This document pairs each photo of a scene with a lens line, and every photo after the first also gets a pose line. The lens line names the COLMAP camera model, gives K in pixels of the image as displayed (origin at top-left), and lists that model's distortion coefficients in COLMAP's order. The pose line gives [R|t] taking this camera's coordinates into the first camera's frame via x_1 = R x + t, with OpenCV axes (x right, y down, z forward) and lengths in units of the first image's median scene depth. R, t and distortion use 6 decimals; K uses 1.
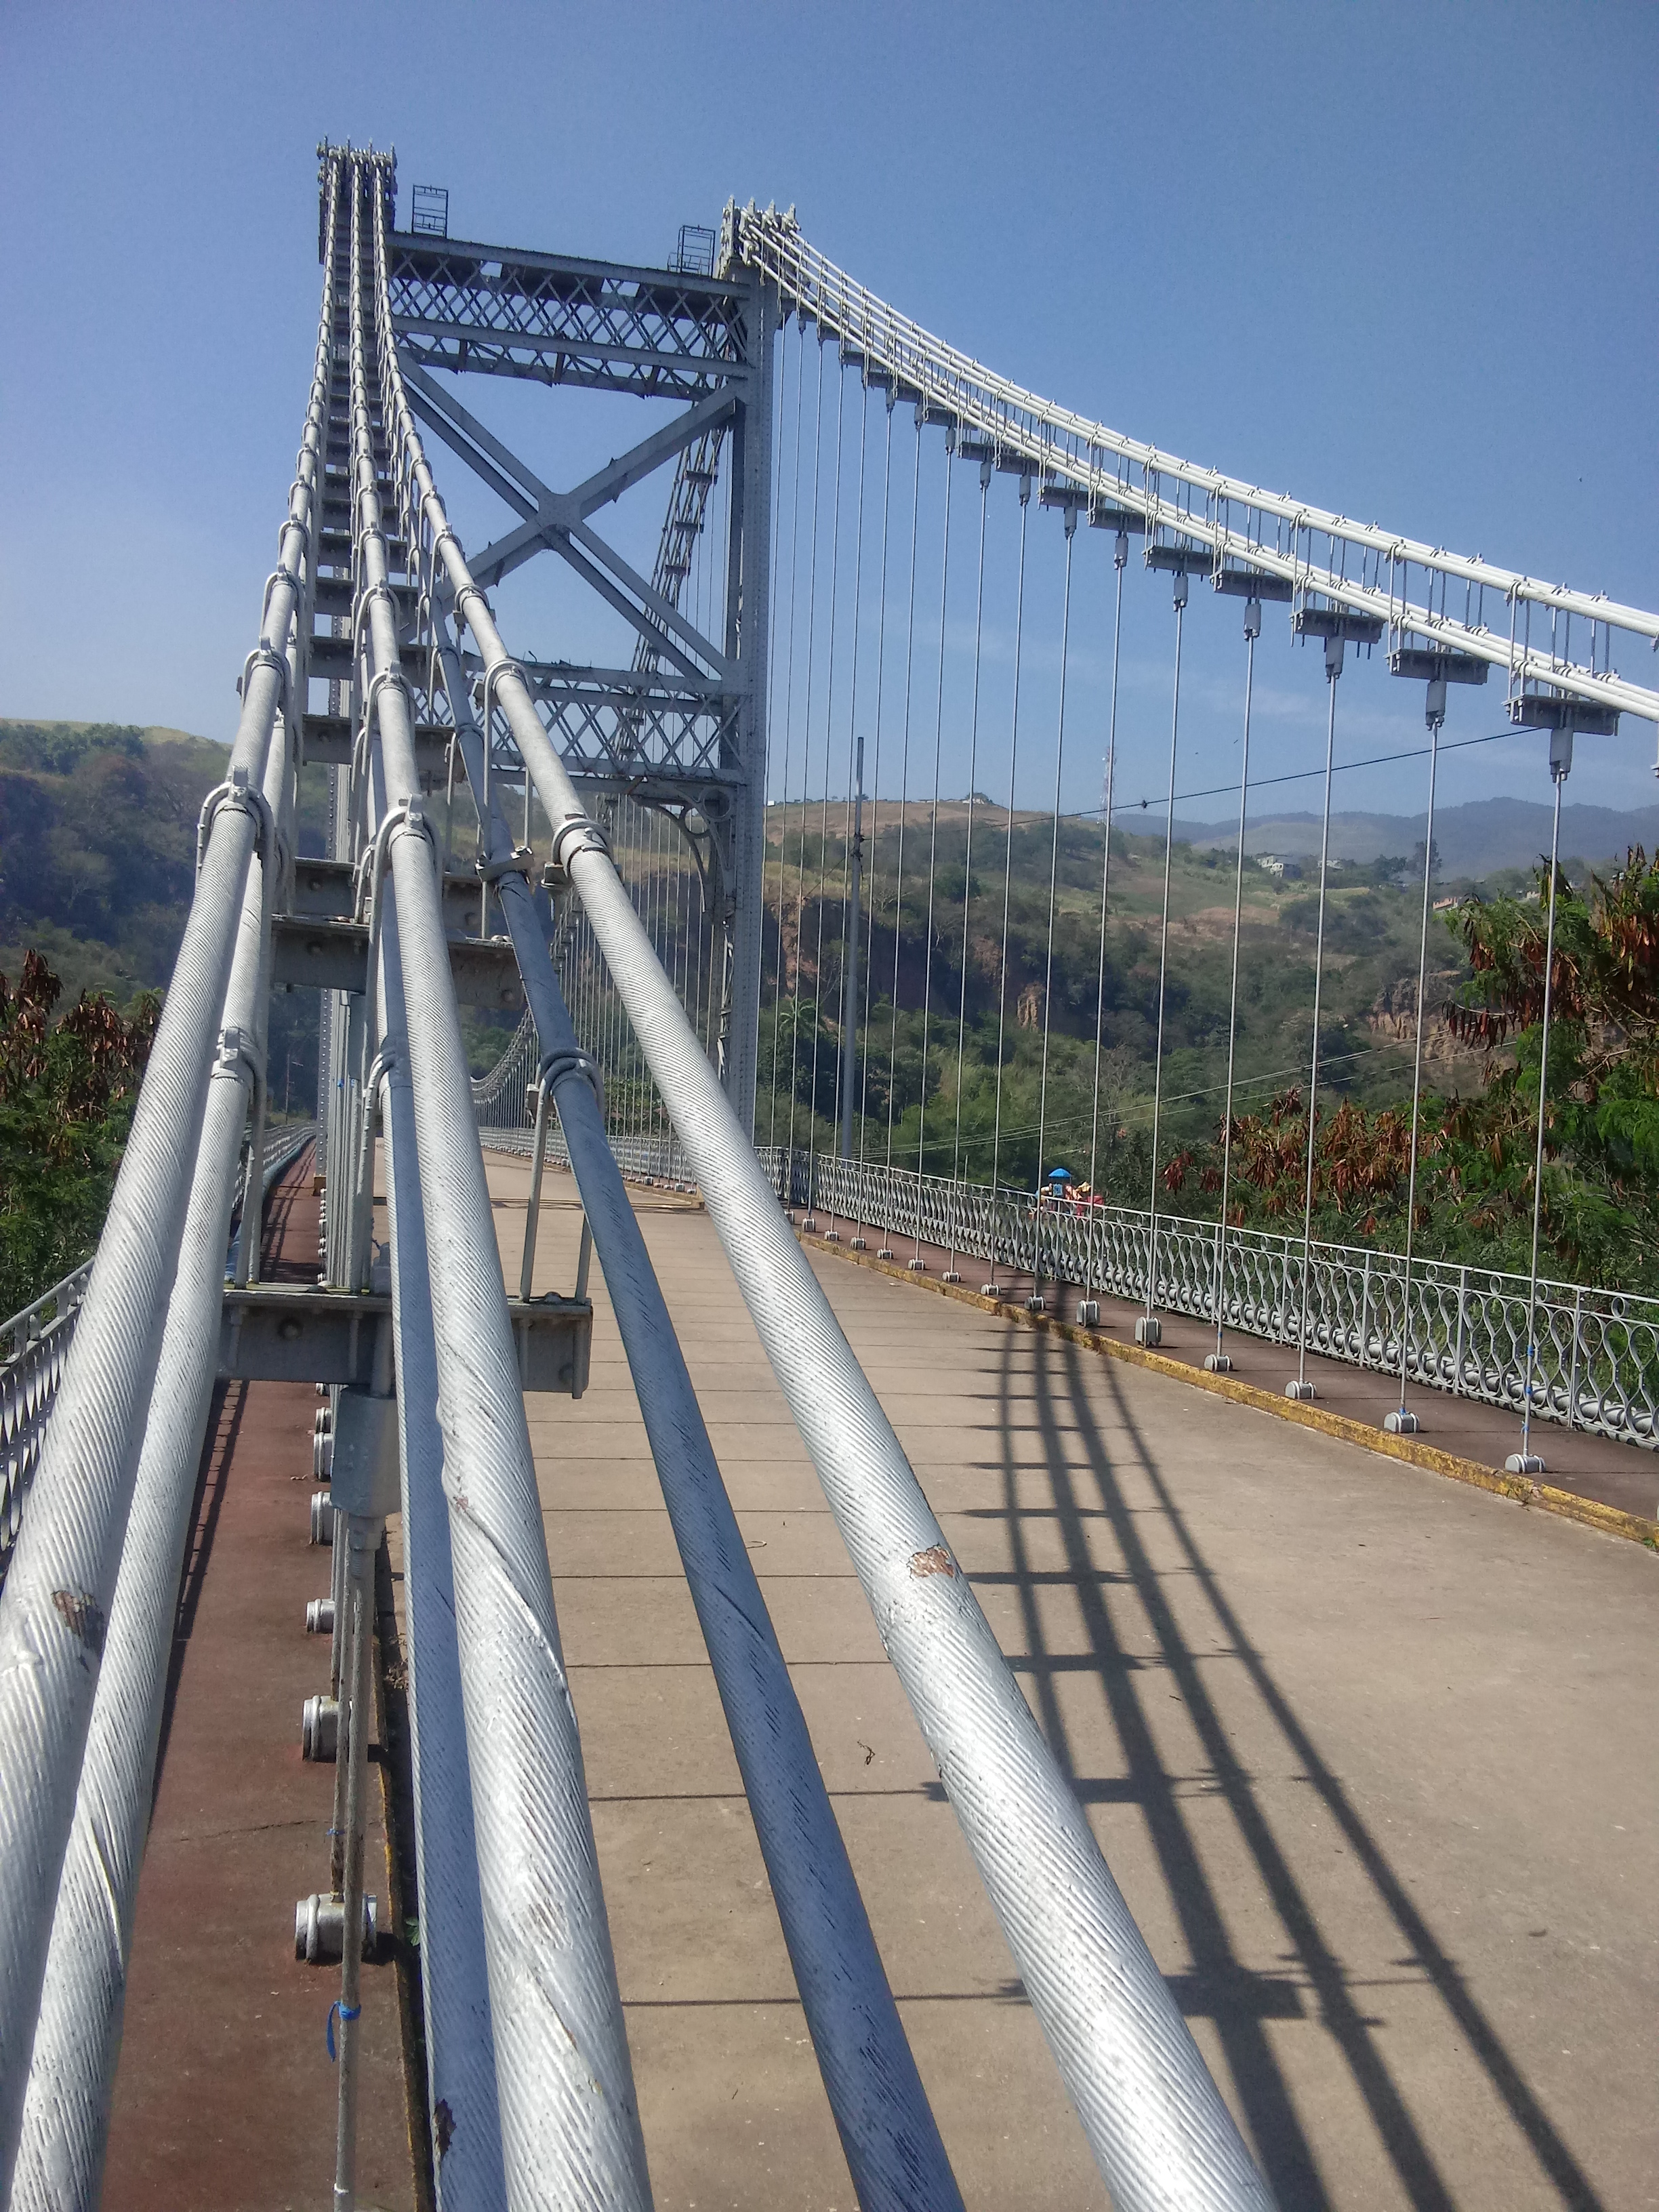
lens RADIAL K [[1823.8, 0, 829.5], [0, 1823.8, 1106.0], [0, 0, 1]] dist [0.126523, -0.194117]
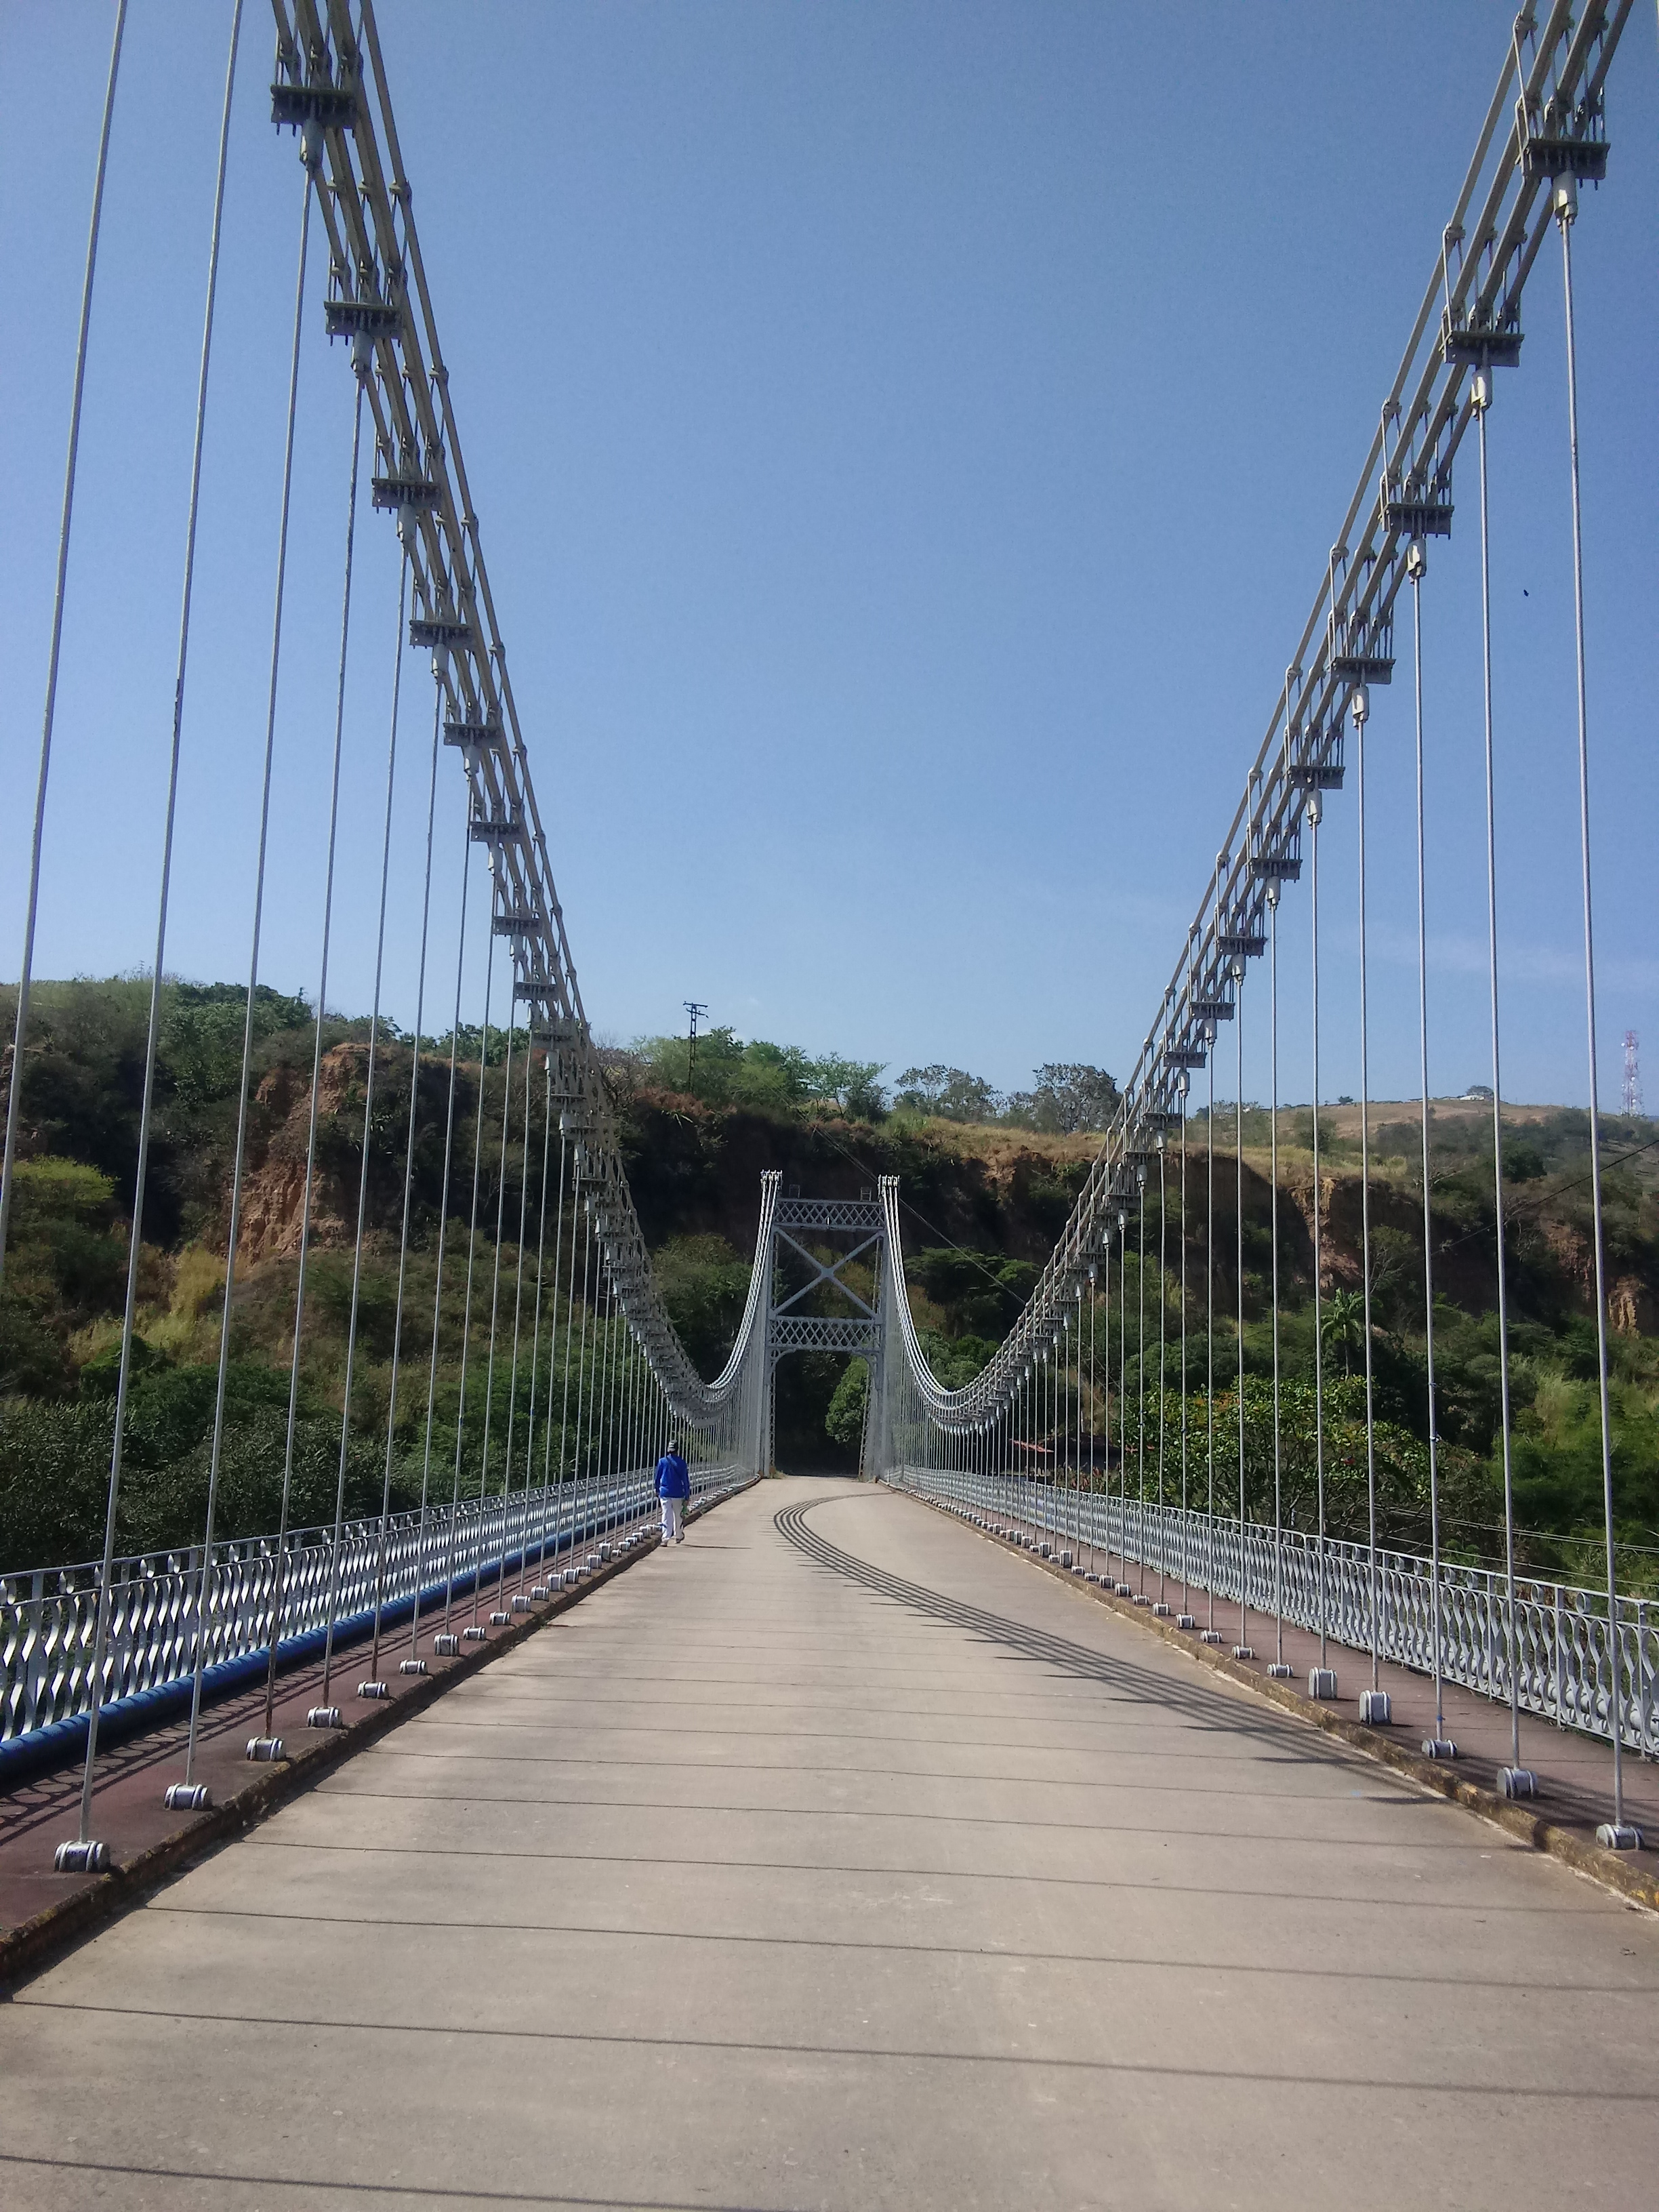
lens RADIAL K [[1753.6, 0, 817.5], [0, 1753.6, 1184.6], [0, 0, 1]] dist [0.055045, -0.003632]
pose [[0.965282, -0.044592, -0.257374, -0.049017], [0.008226, 0.990021, -0.140678, -0.000888], [0.261079, 0.133677, 0.956017, 0.252296]]
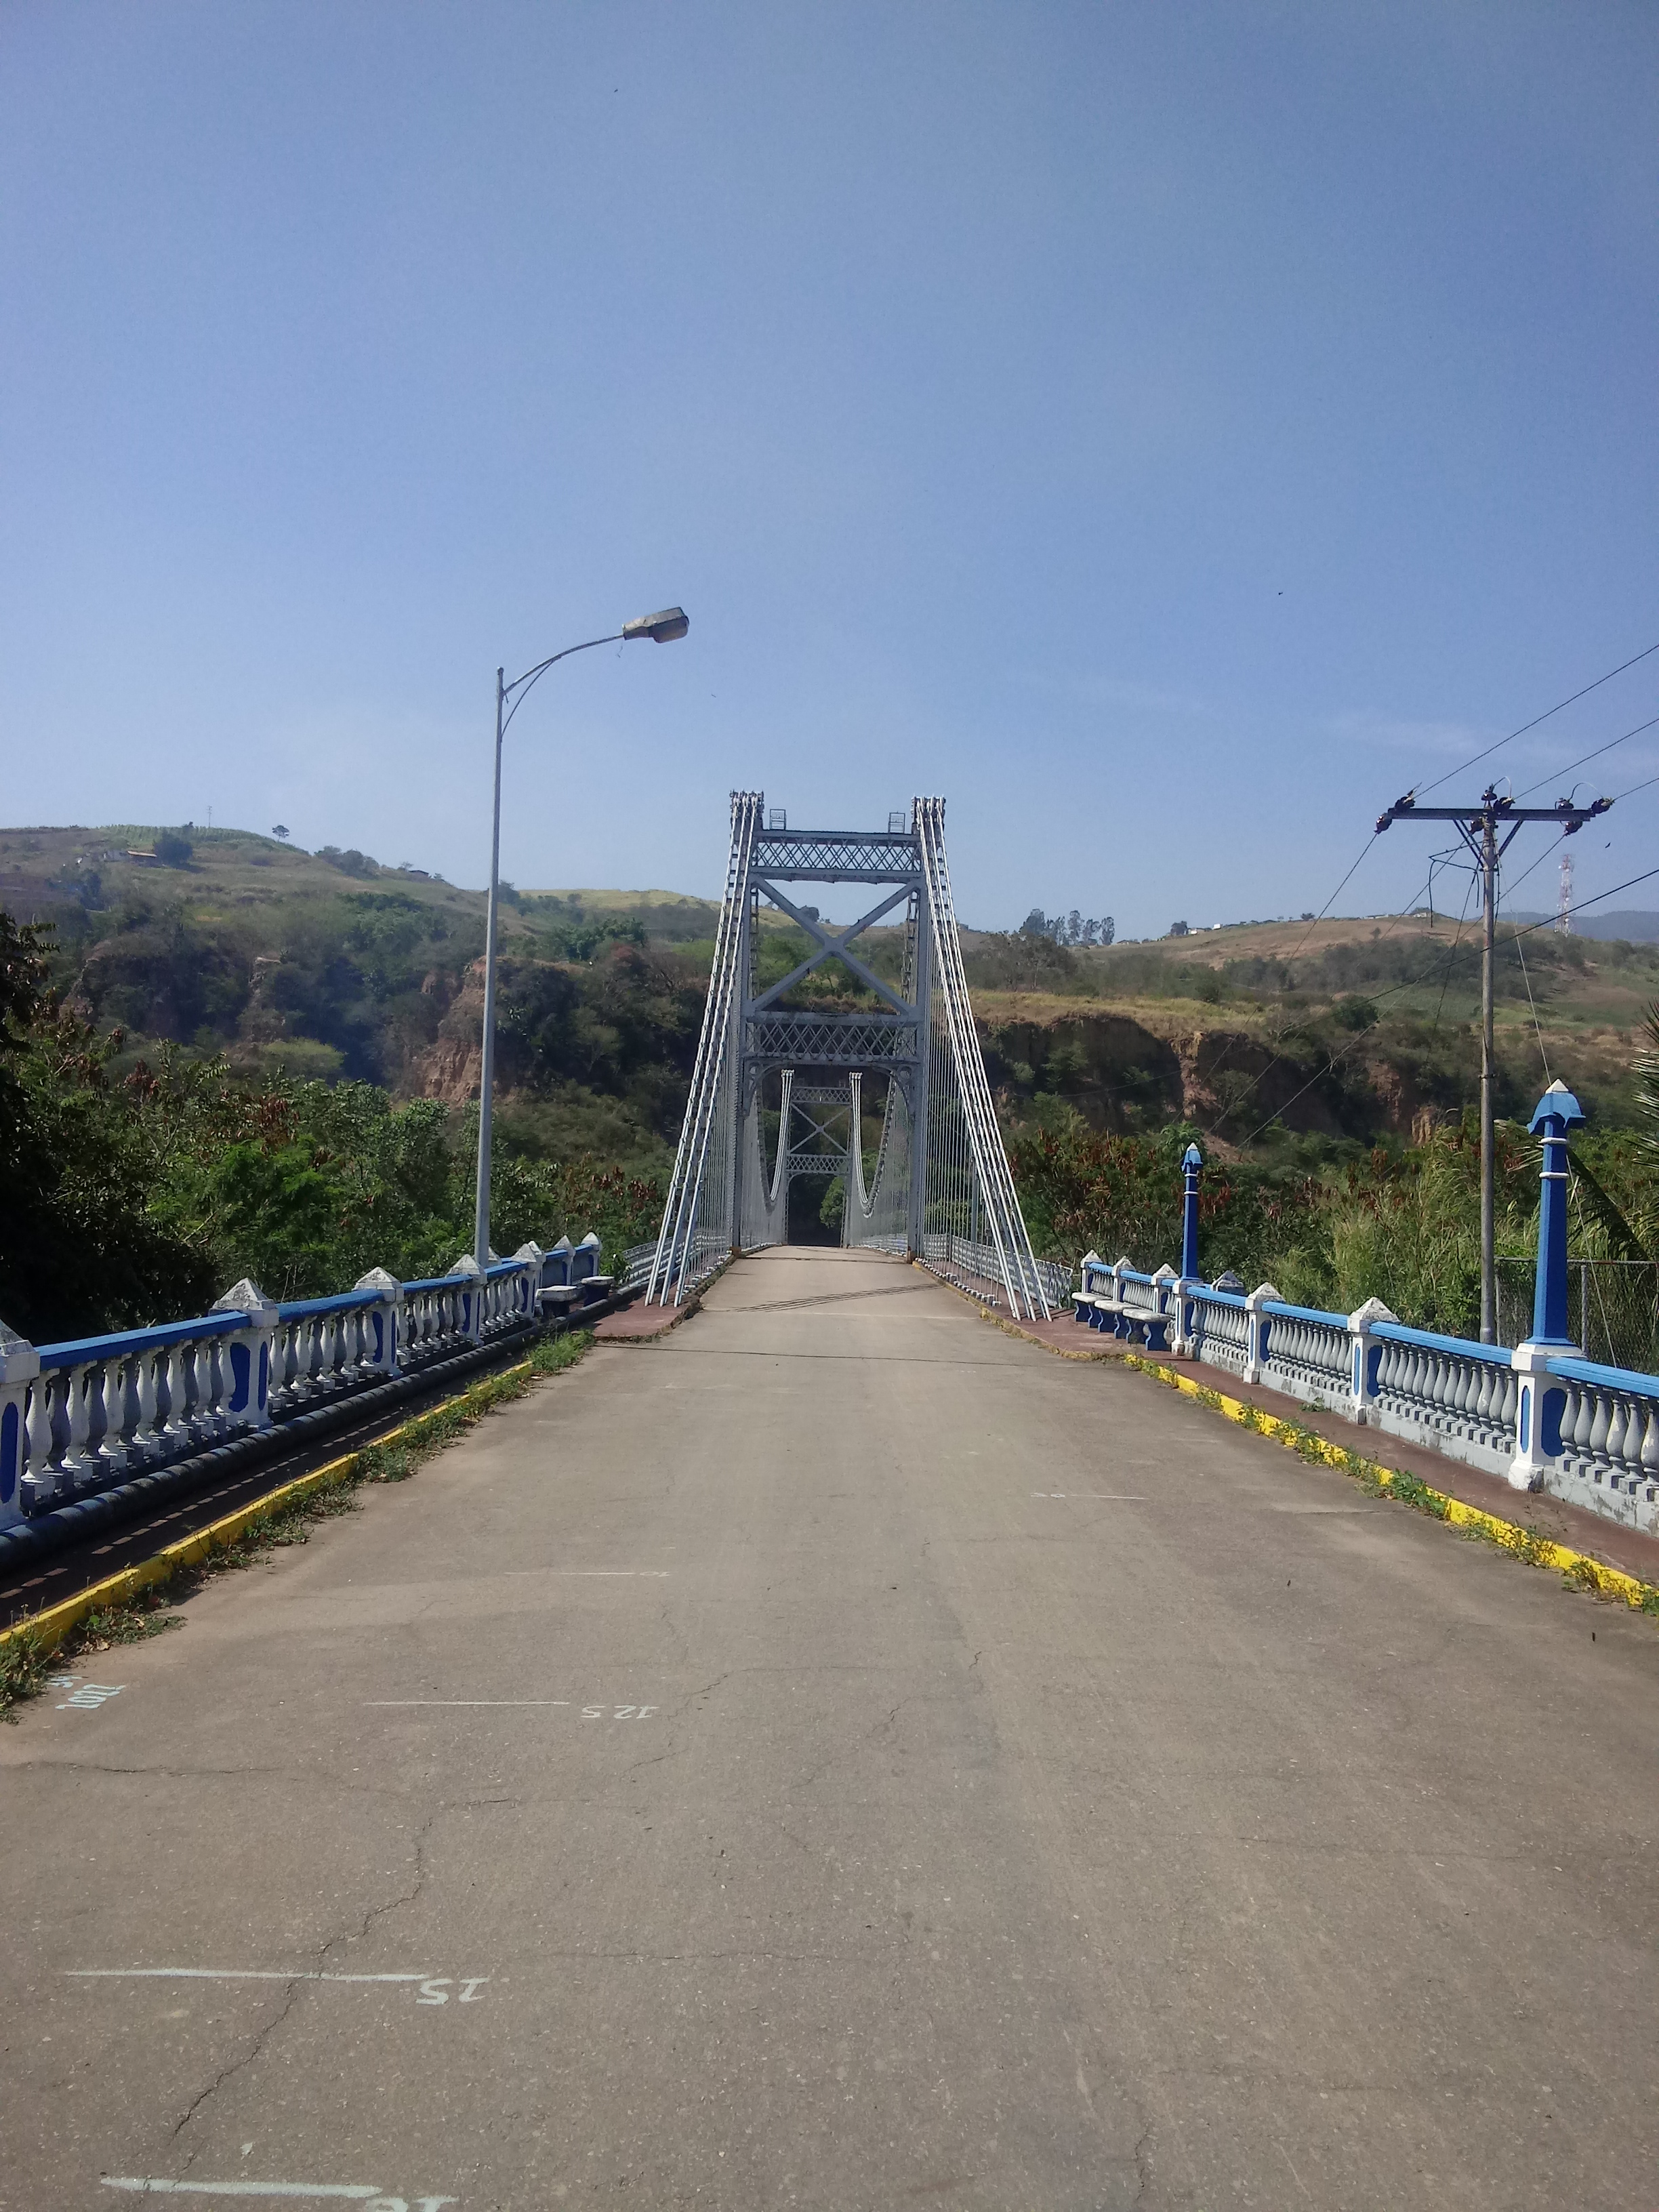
lens RADIAL K [[1892.7, 0, 955.0], [0, 1892.7, 1110.3], [0, 0, 1]] dist [0.075031, -0.000606]
pose [[0.981800, -0.021397, -0.188709, 0.081998], [0.010002, 0.998080, -0.061127, 0.003033], [0.189655, 0.058127, 0.980129, -0.228835]]
